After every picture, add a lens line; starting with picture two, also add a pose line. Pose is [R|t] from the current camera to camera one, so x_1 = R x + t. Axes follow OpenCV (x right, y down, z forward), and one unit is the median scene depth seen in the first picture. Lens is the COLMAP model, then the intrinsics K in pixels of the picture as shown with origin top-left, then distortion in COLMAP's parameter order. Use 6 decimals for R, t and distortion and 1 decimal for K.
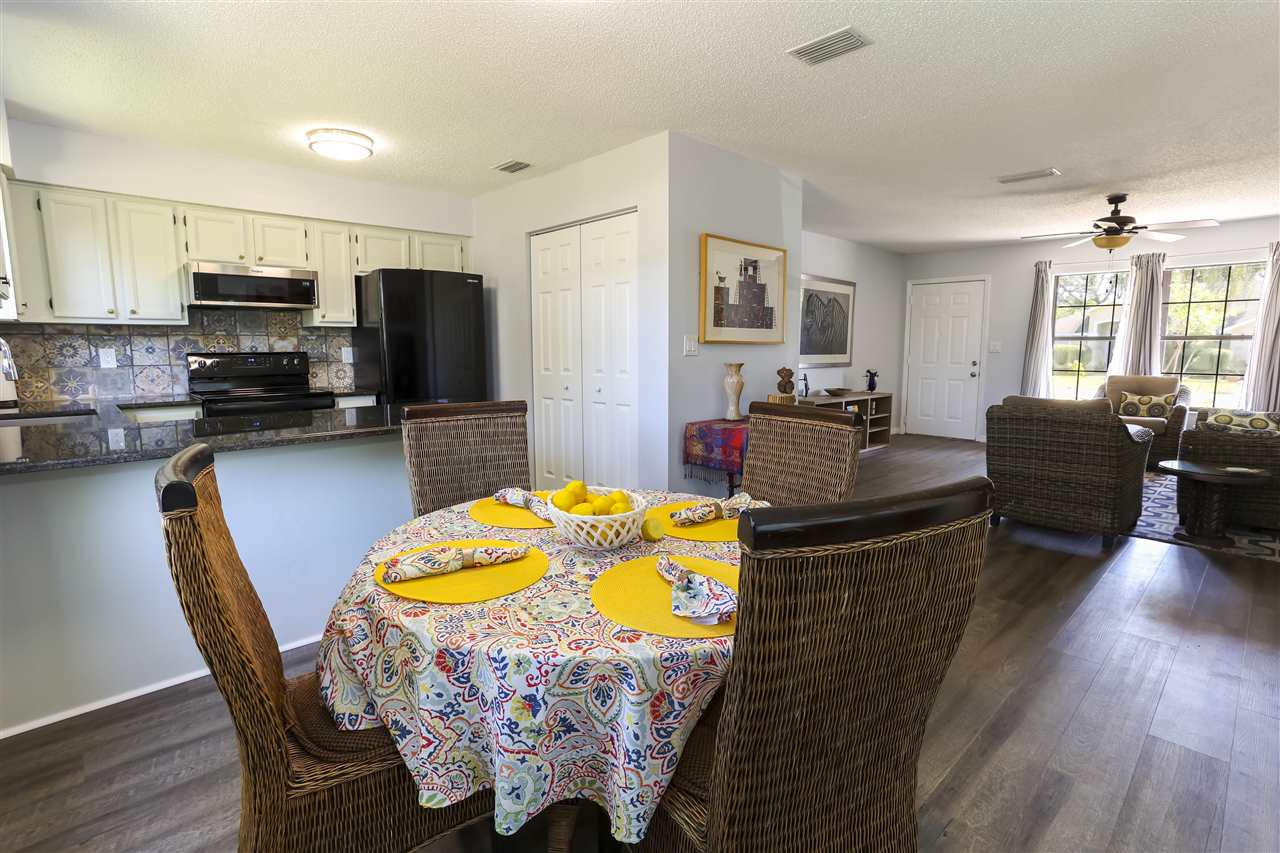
lens RADIAL K [[624.6, 0, 641.9], [0, 624.6, 418.6], [0, 0, 1]] dist [-0.046885, 0.028008]
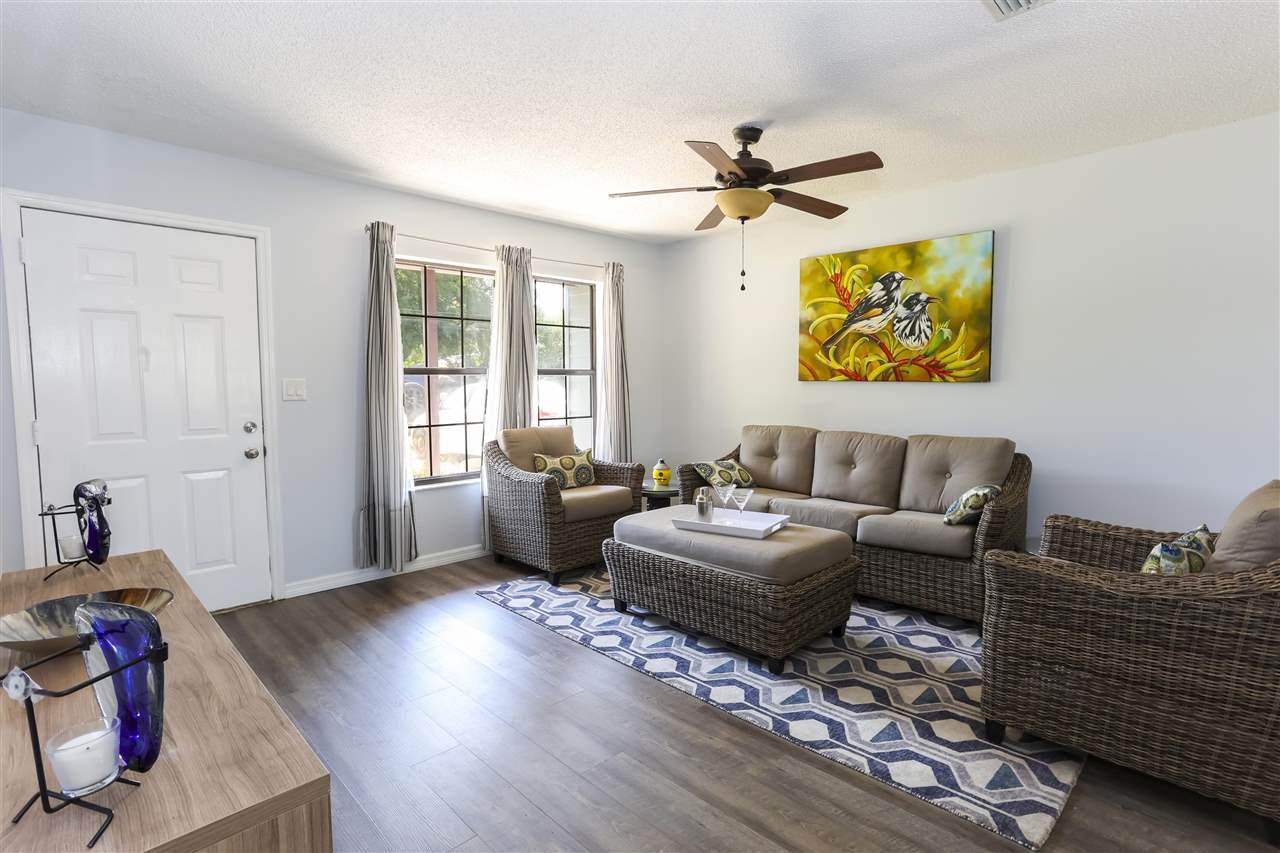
lens RADIAL K [[624.6, 0, 639.5], [0, 624.6, 414.8], [0, 0, 1]] dist [-0.046885, 0.028008]
pose [[-0.011766, -0.058422, 0.998223, 0.194249], [0.120887, 0.990886, 0.059418, -0.168430], [-0.992597, 0.121371, -0.004596, 1.355082]]
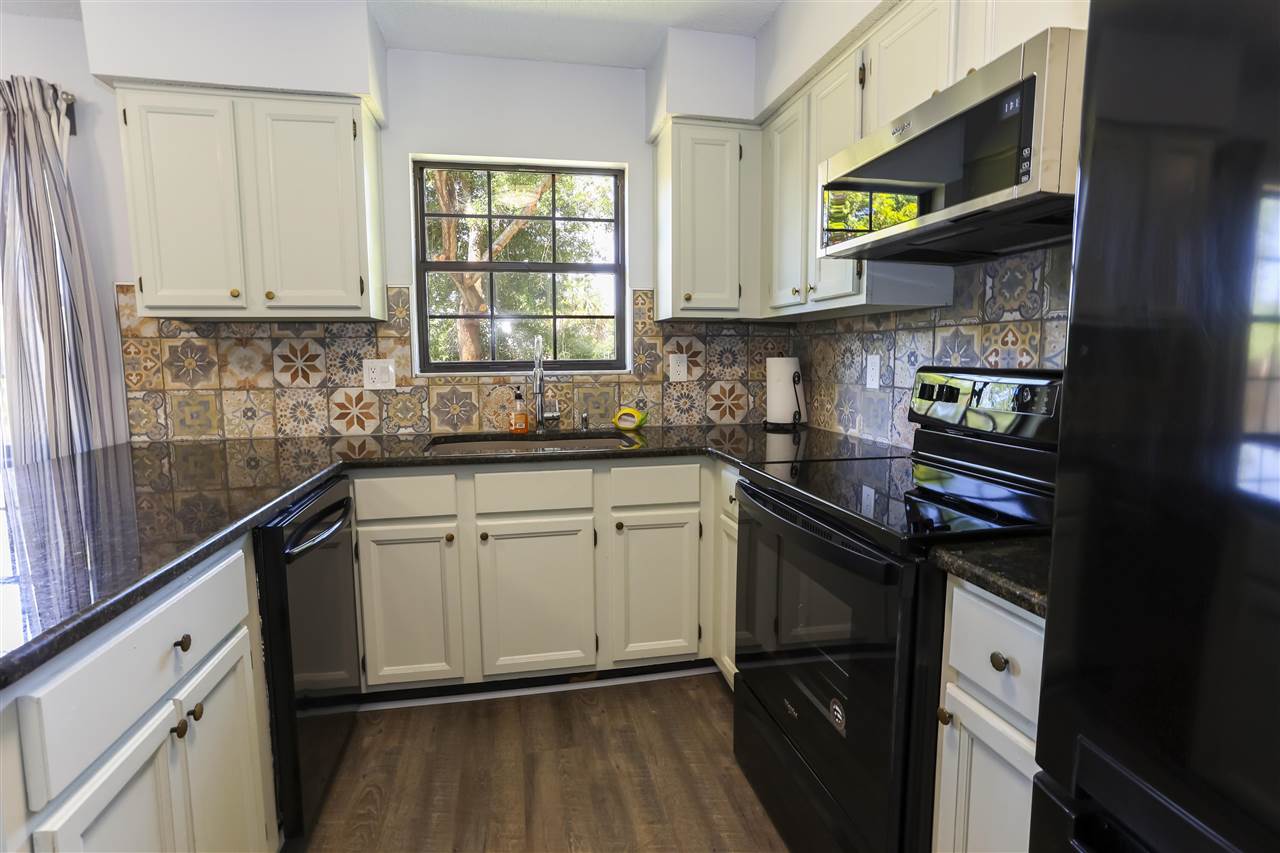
lens RADIAL K [[624.6, 0, 635.0], [0, 624.6, 409.5], [0, 0, 1]] dist [-0.046885, 0.028008]
pose [[-0.540748, 0.082478, -0.837132, -0.237824], [-0.086653, 0.984425, 0.152963, -0.122307], [0.836710, 0.155254, -0.525179, 1.031249]]
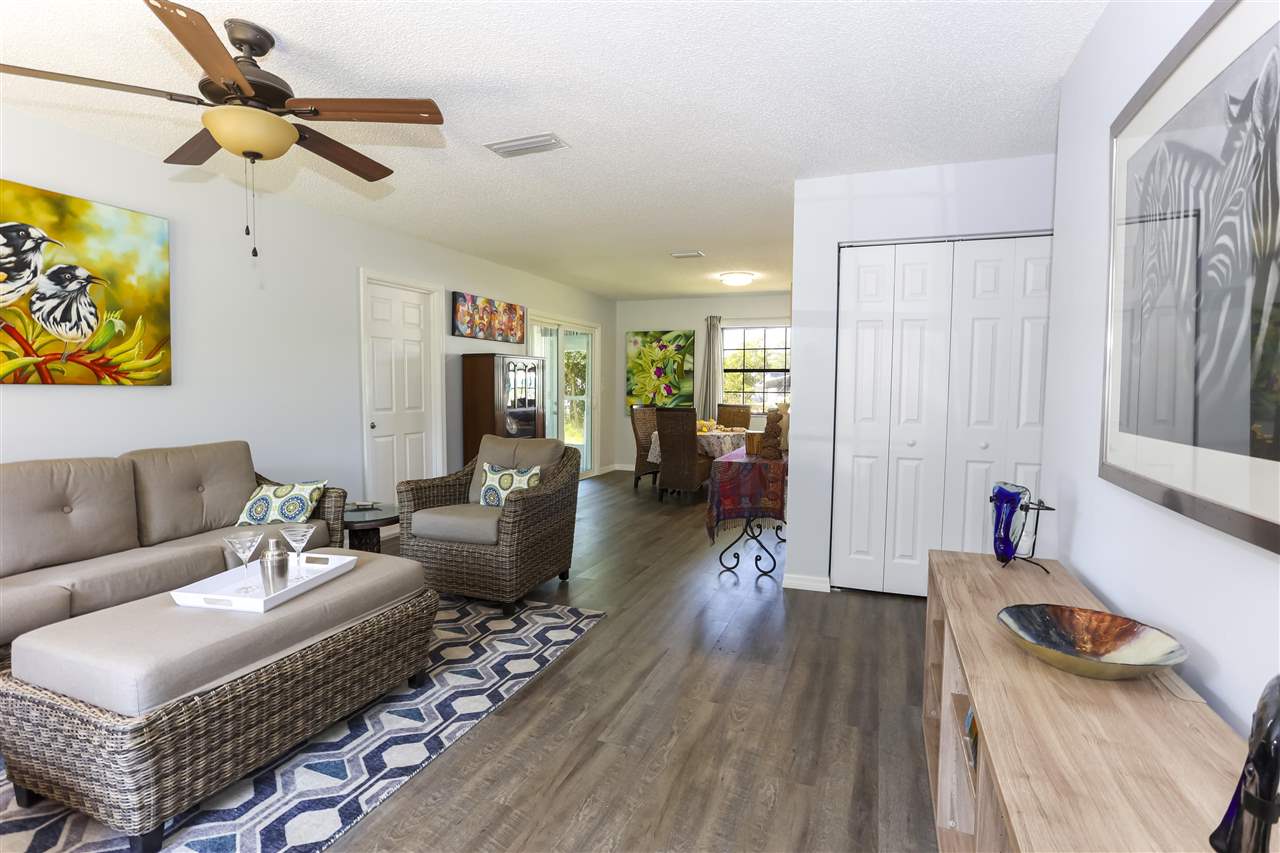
lens RADIAL K [[624.6, 0, 635.3], [0, 624.6, 422.2], [0, 0, 1]] dist [-0.046885, 0.028008]
pose [[-0.910809, 0.018564, -0.412411, 0.849294], [-0.053681, 0.985181, 0.162901, -0.217698], [0.409323, 0.170511, -0.896315, 1.825121]]
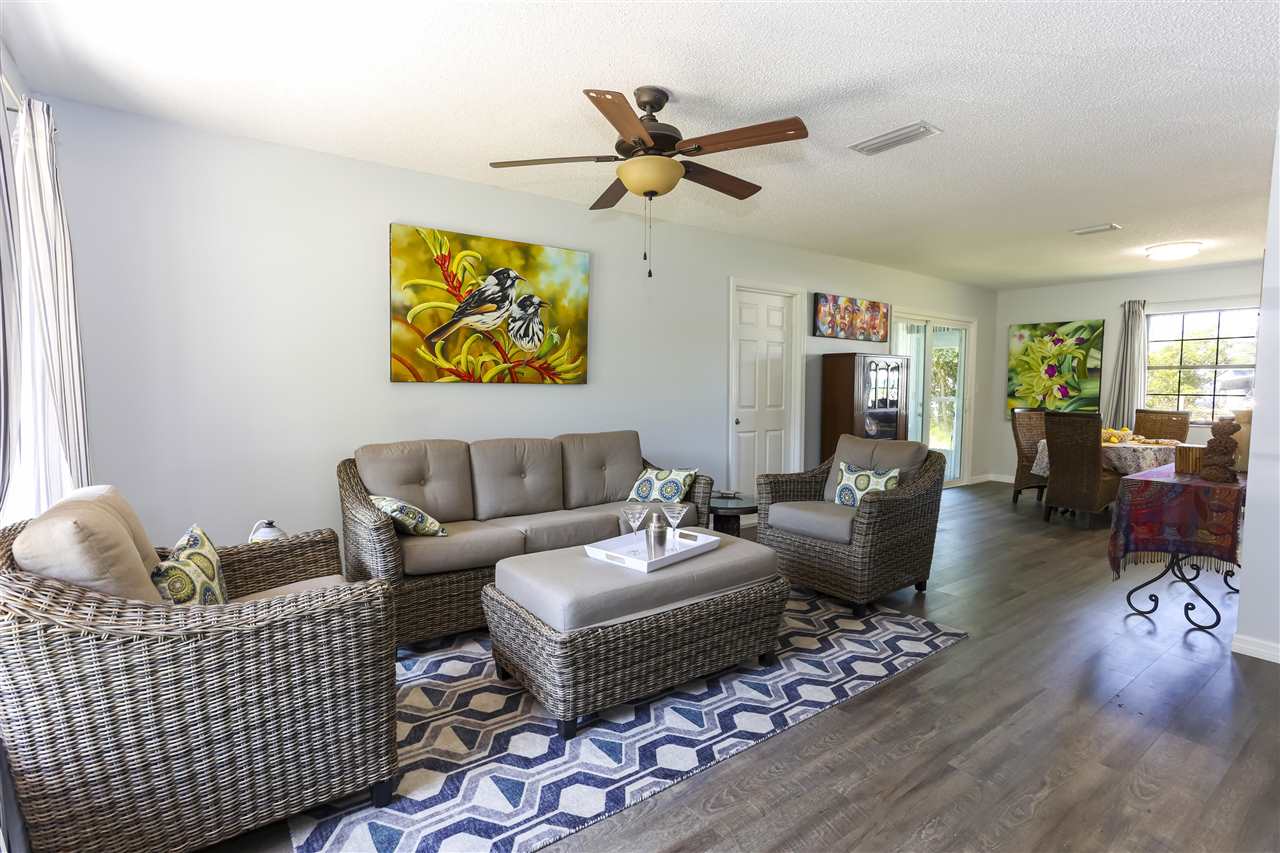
lens RADIAL K [[624.6, 0, 640.0], [0, 624.6, 418.6], [0, 0, 1]] dist [-0.046885, 0.028008]
pose [[-0.991584, -0.014620, 0.128639, 0.851421], [0.007603, 0.985313, 0.170589, -0.220349], [-0.129243, 0.170131, -0.976909, 1.849625]]
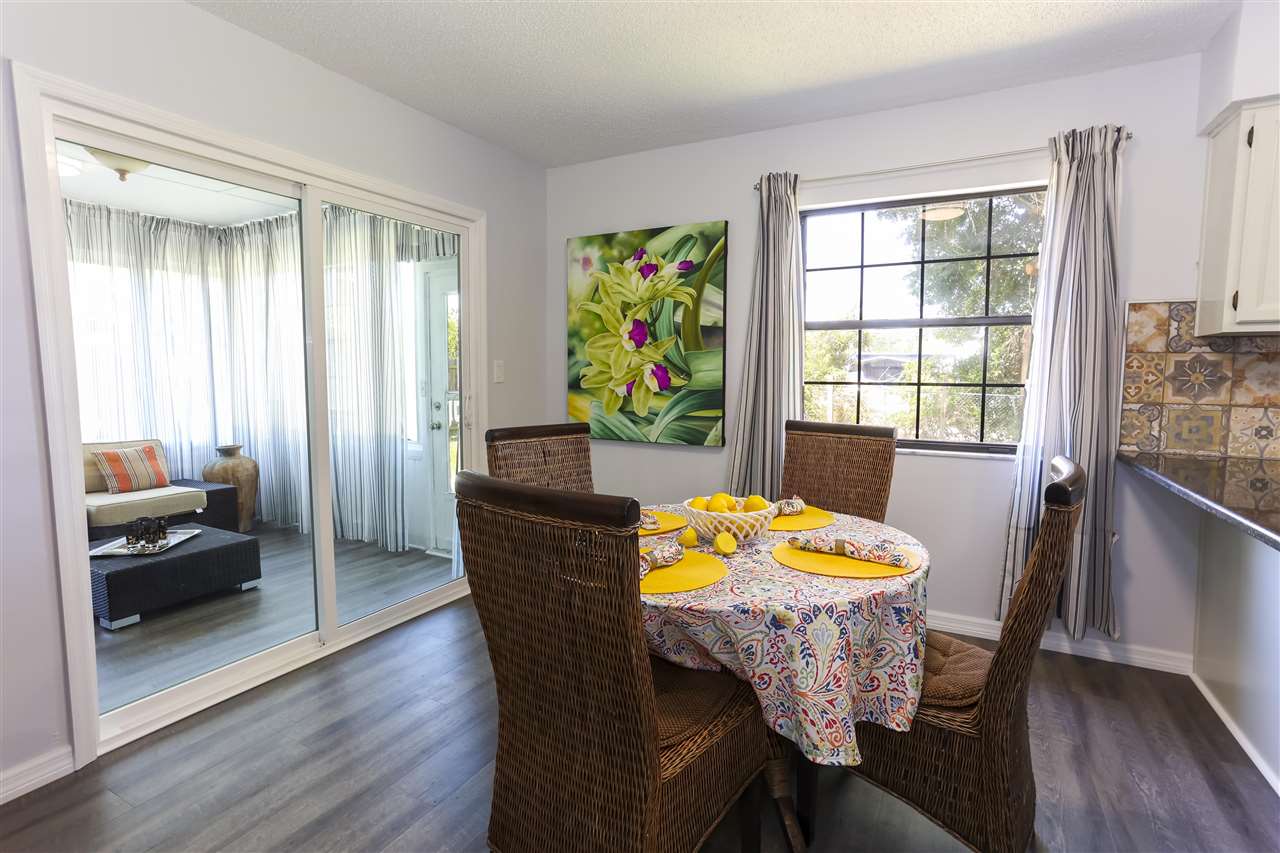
lens RADIAL K [[624.6, 0, 635.7], [0, 624.6, 418.3], [0, 0, 1]] dist [-0.046885, 0.028008]
pose [[-0.954150, 0.021001, -0.298591, 0.173762], [-0.037467, 0.981311, 0.188744, -0.093003], [0.296975, 0.191278, -0.935531, 0.766430]]
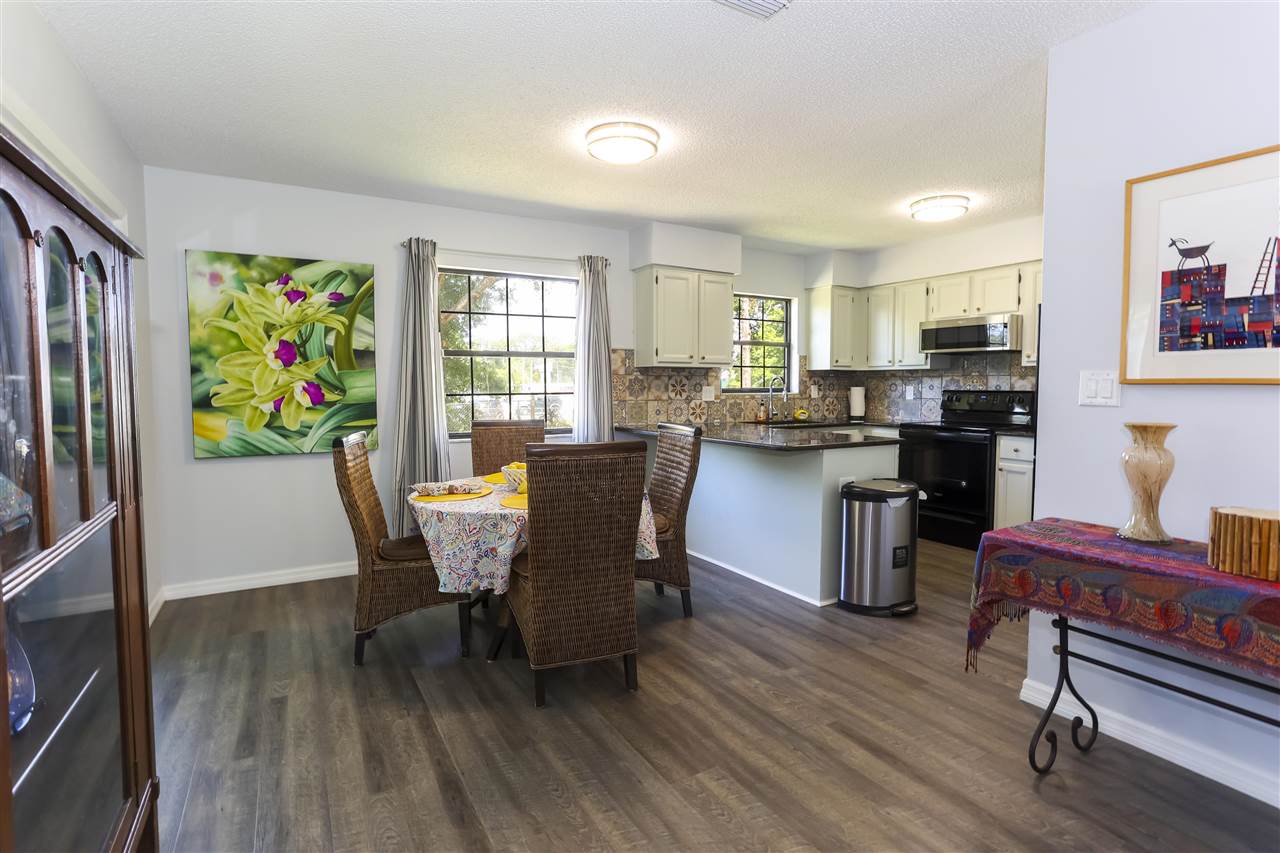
lens RADIAL K [[624.6, 0, 635.7], [0, 624.6, 424.2], [0, 0, 1]] dist [-0.046885, 0.028008]
pose [[-0.246869, 0.064679, -0.966888, 0.658056], [-0.109391, 0.989532, 0.094124, -0.084389], [0.962855, 0.129005, -0.237210, 0.671194]]
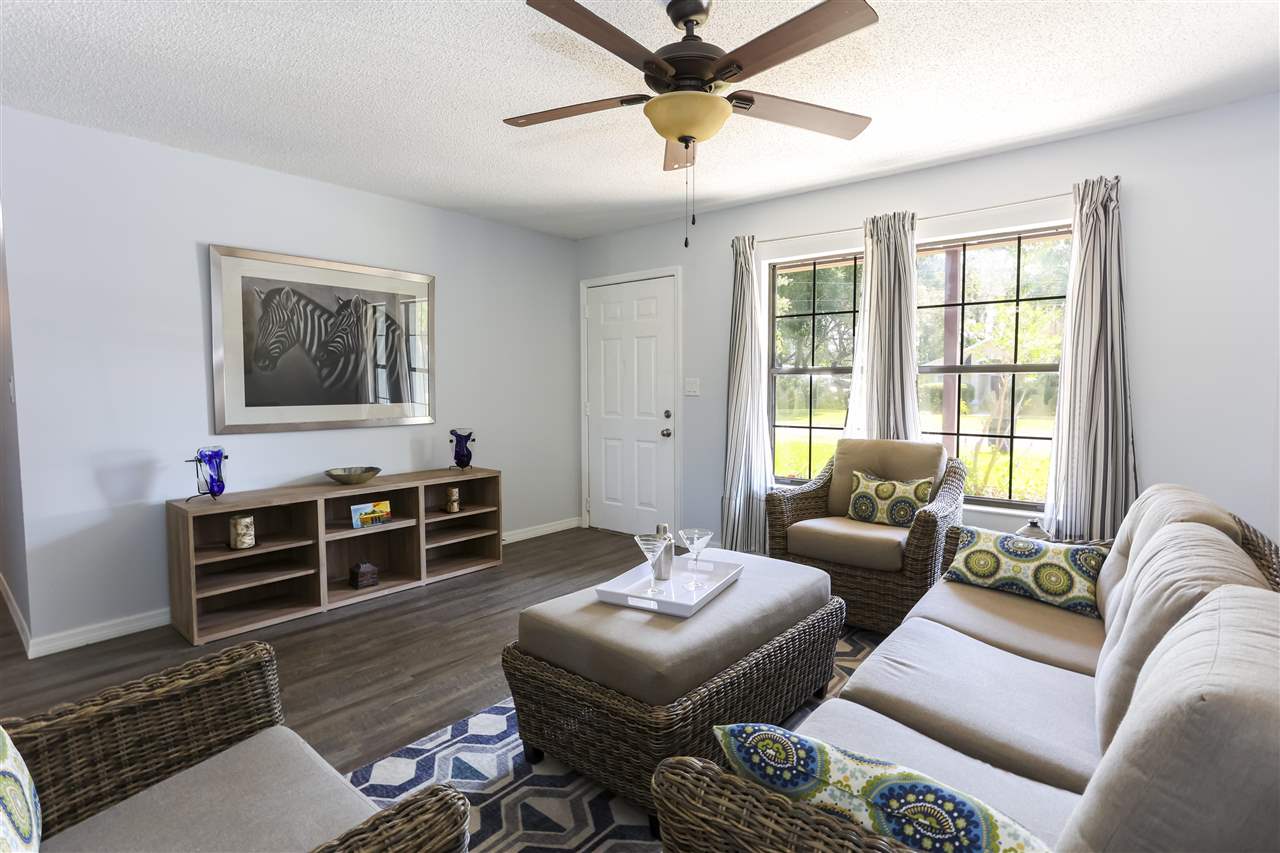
lens RADIAL K [[624.6, 0, 646.2], [0, 624.6, 418.1], [0, 0, 1]] dist [-0.046885, 0.028008]
pose [[0.993712, -0.010491, 0.111477, 0.835989], [0.017284, 0.998040, -0.060147, -0.091908], [-0.110627, 0.061696, 0.991945, 0.746697]]
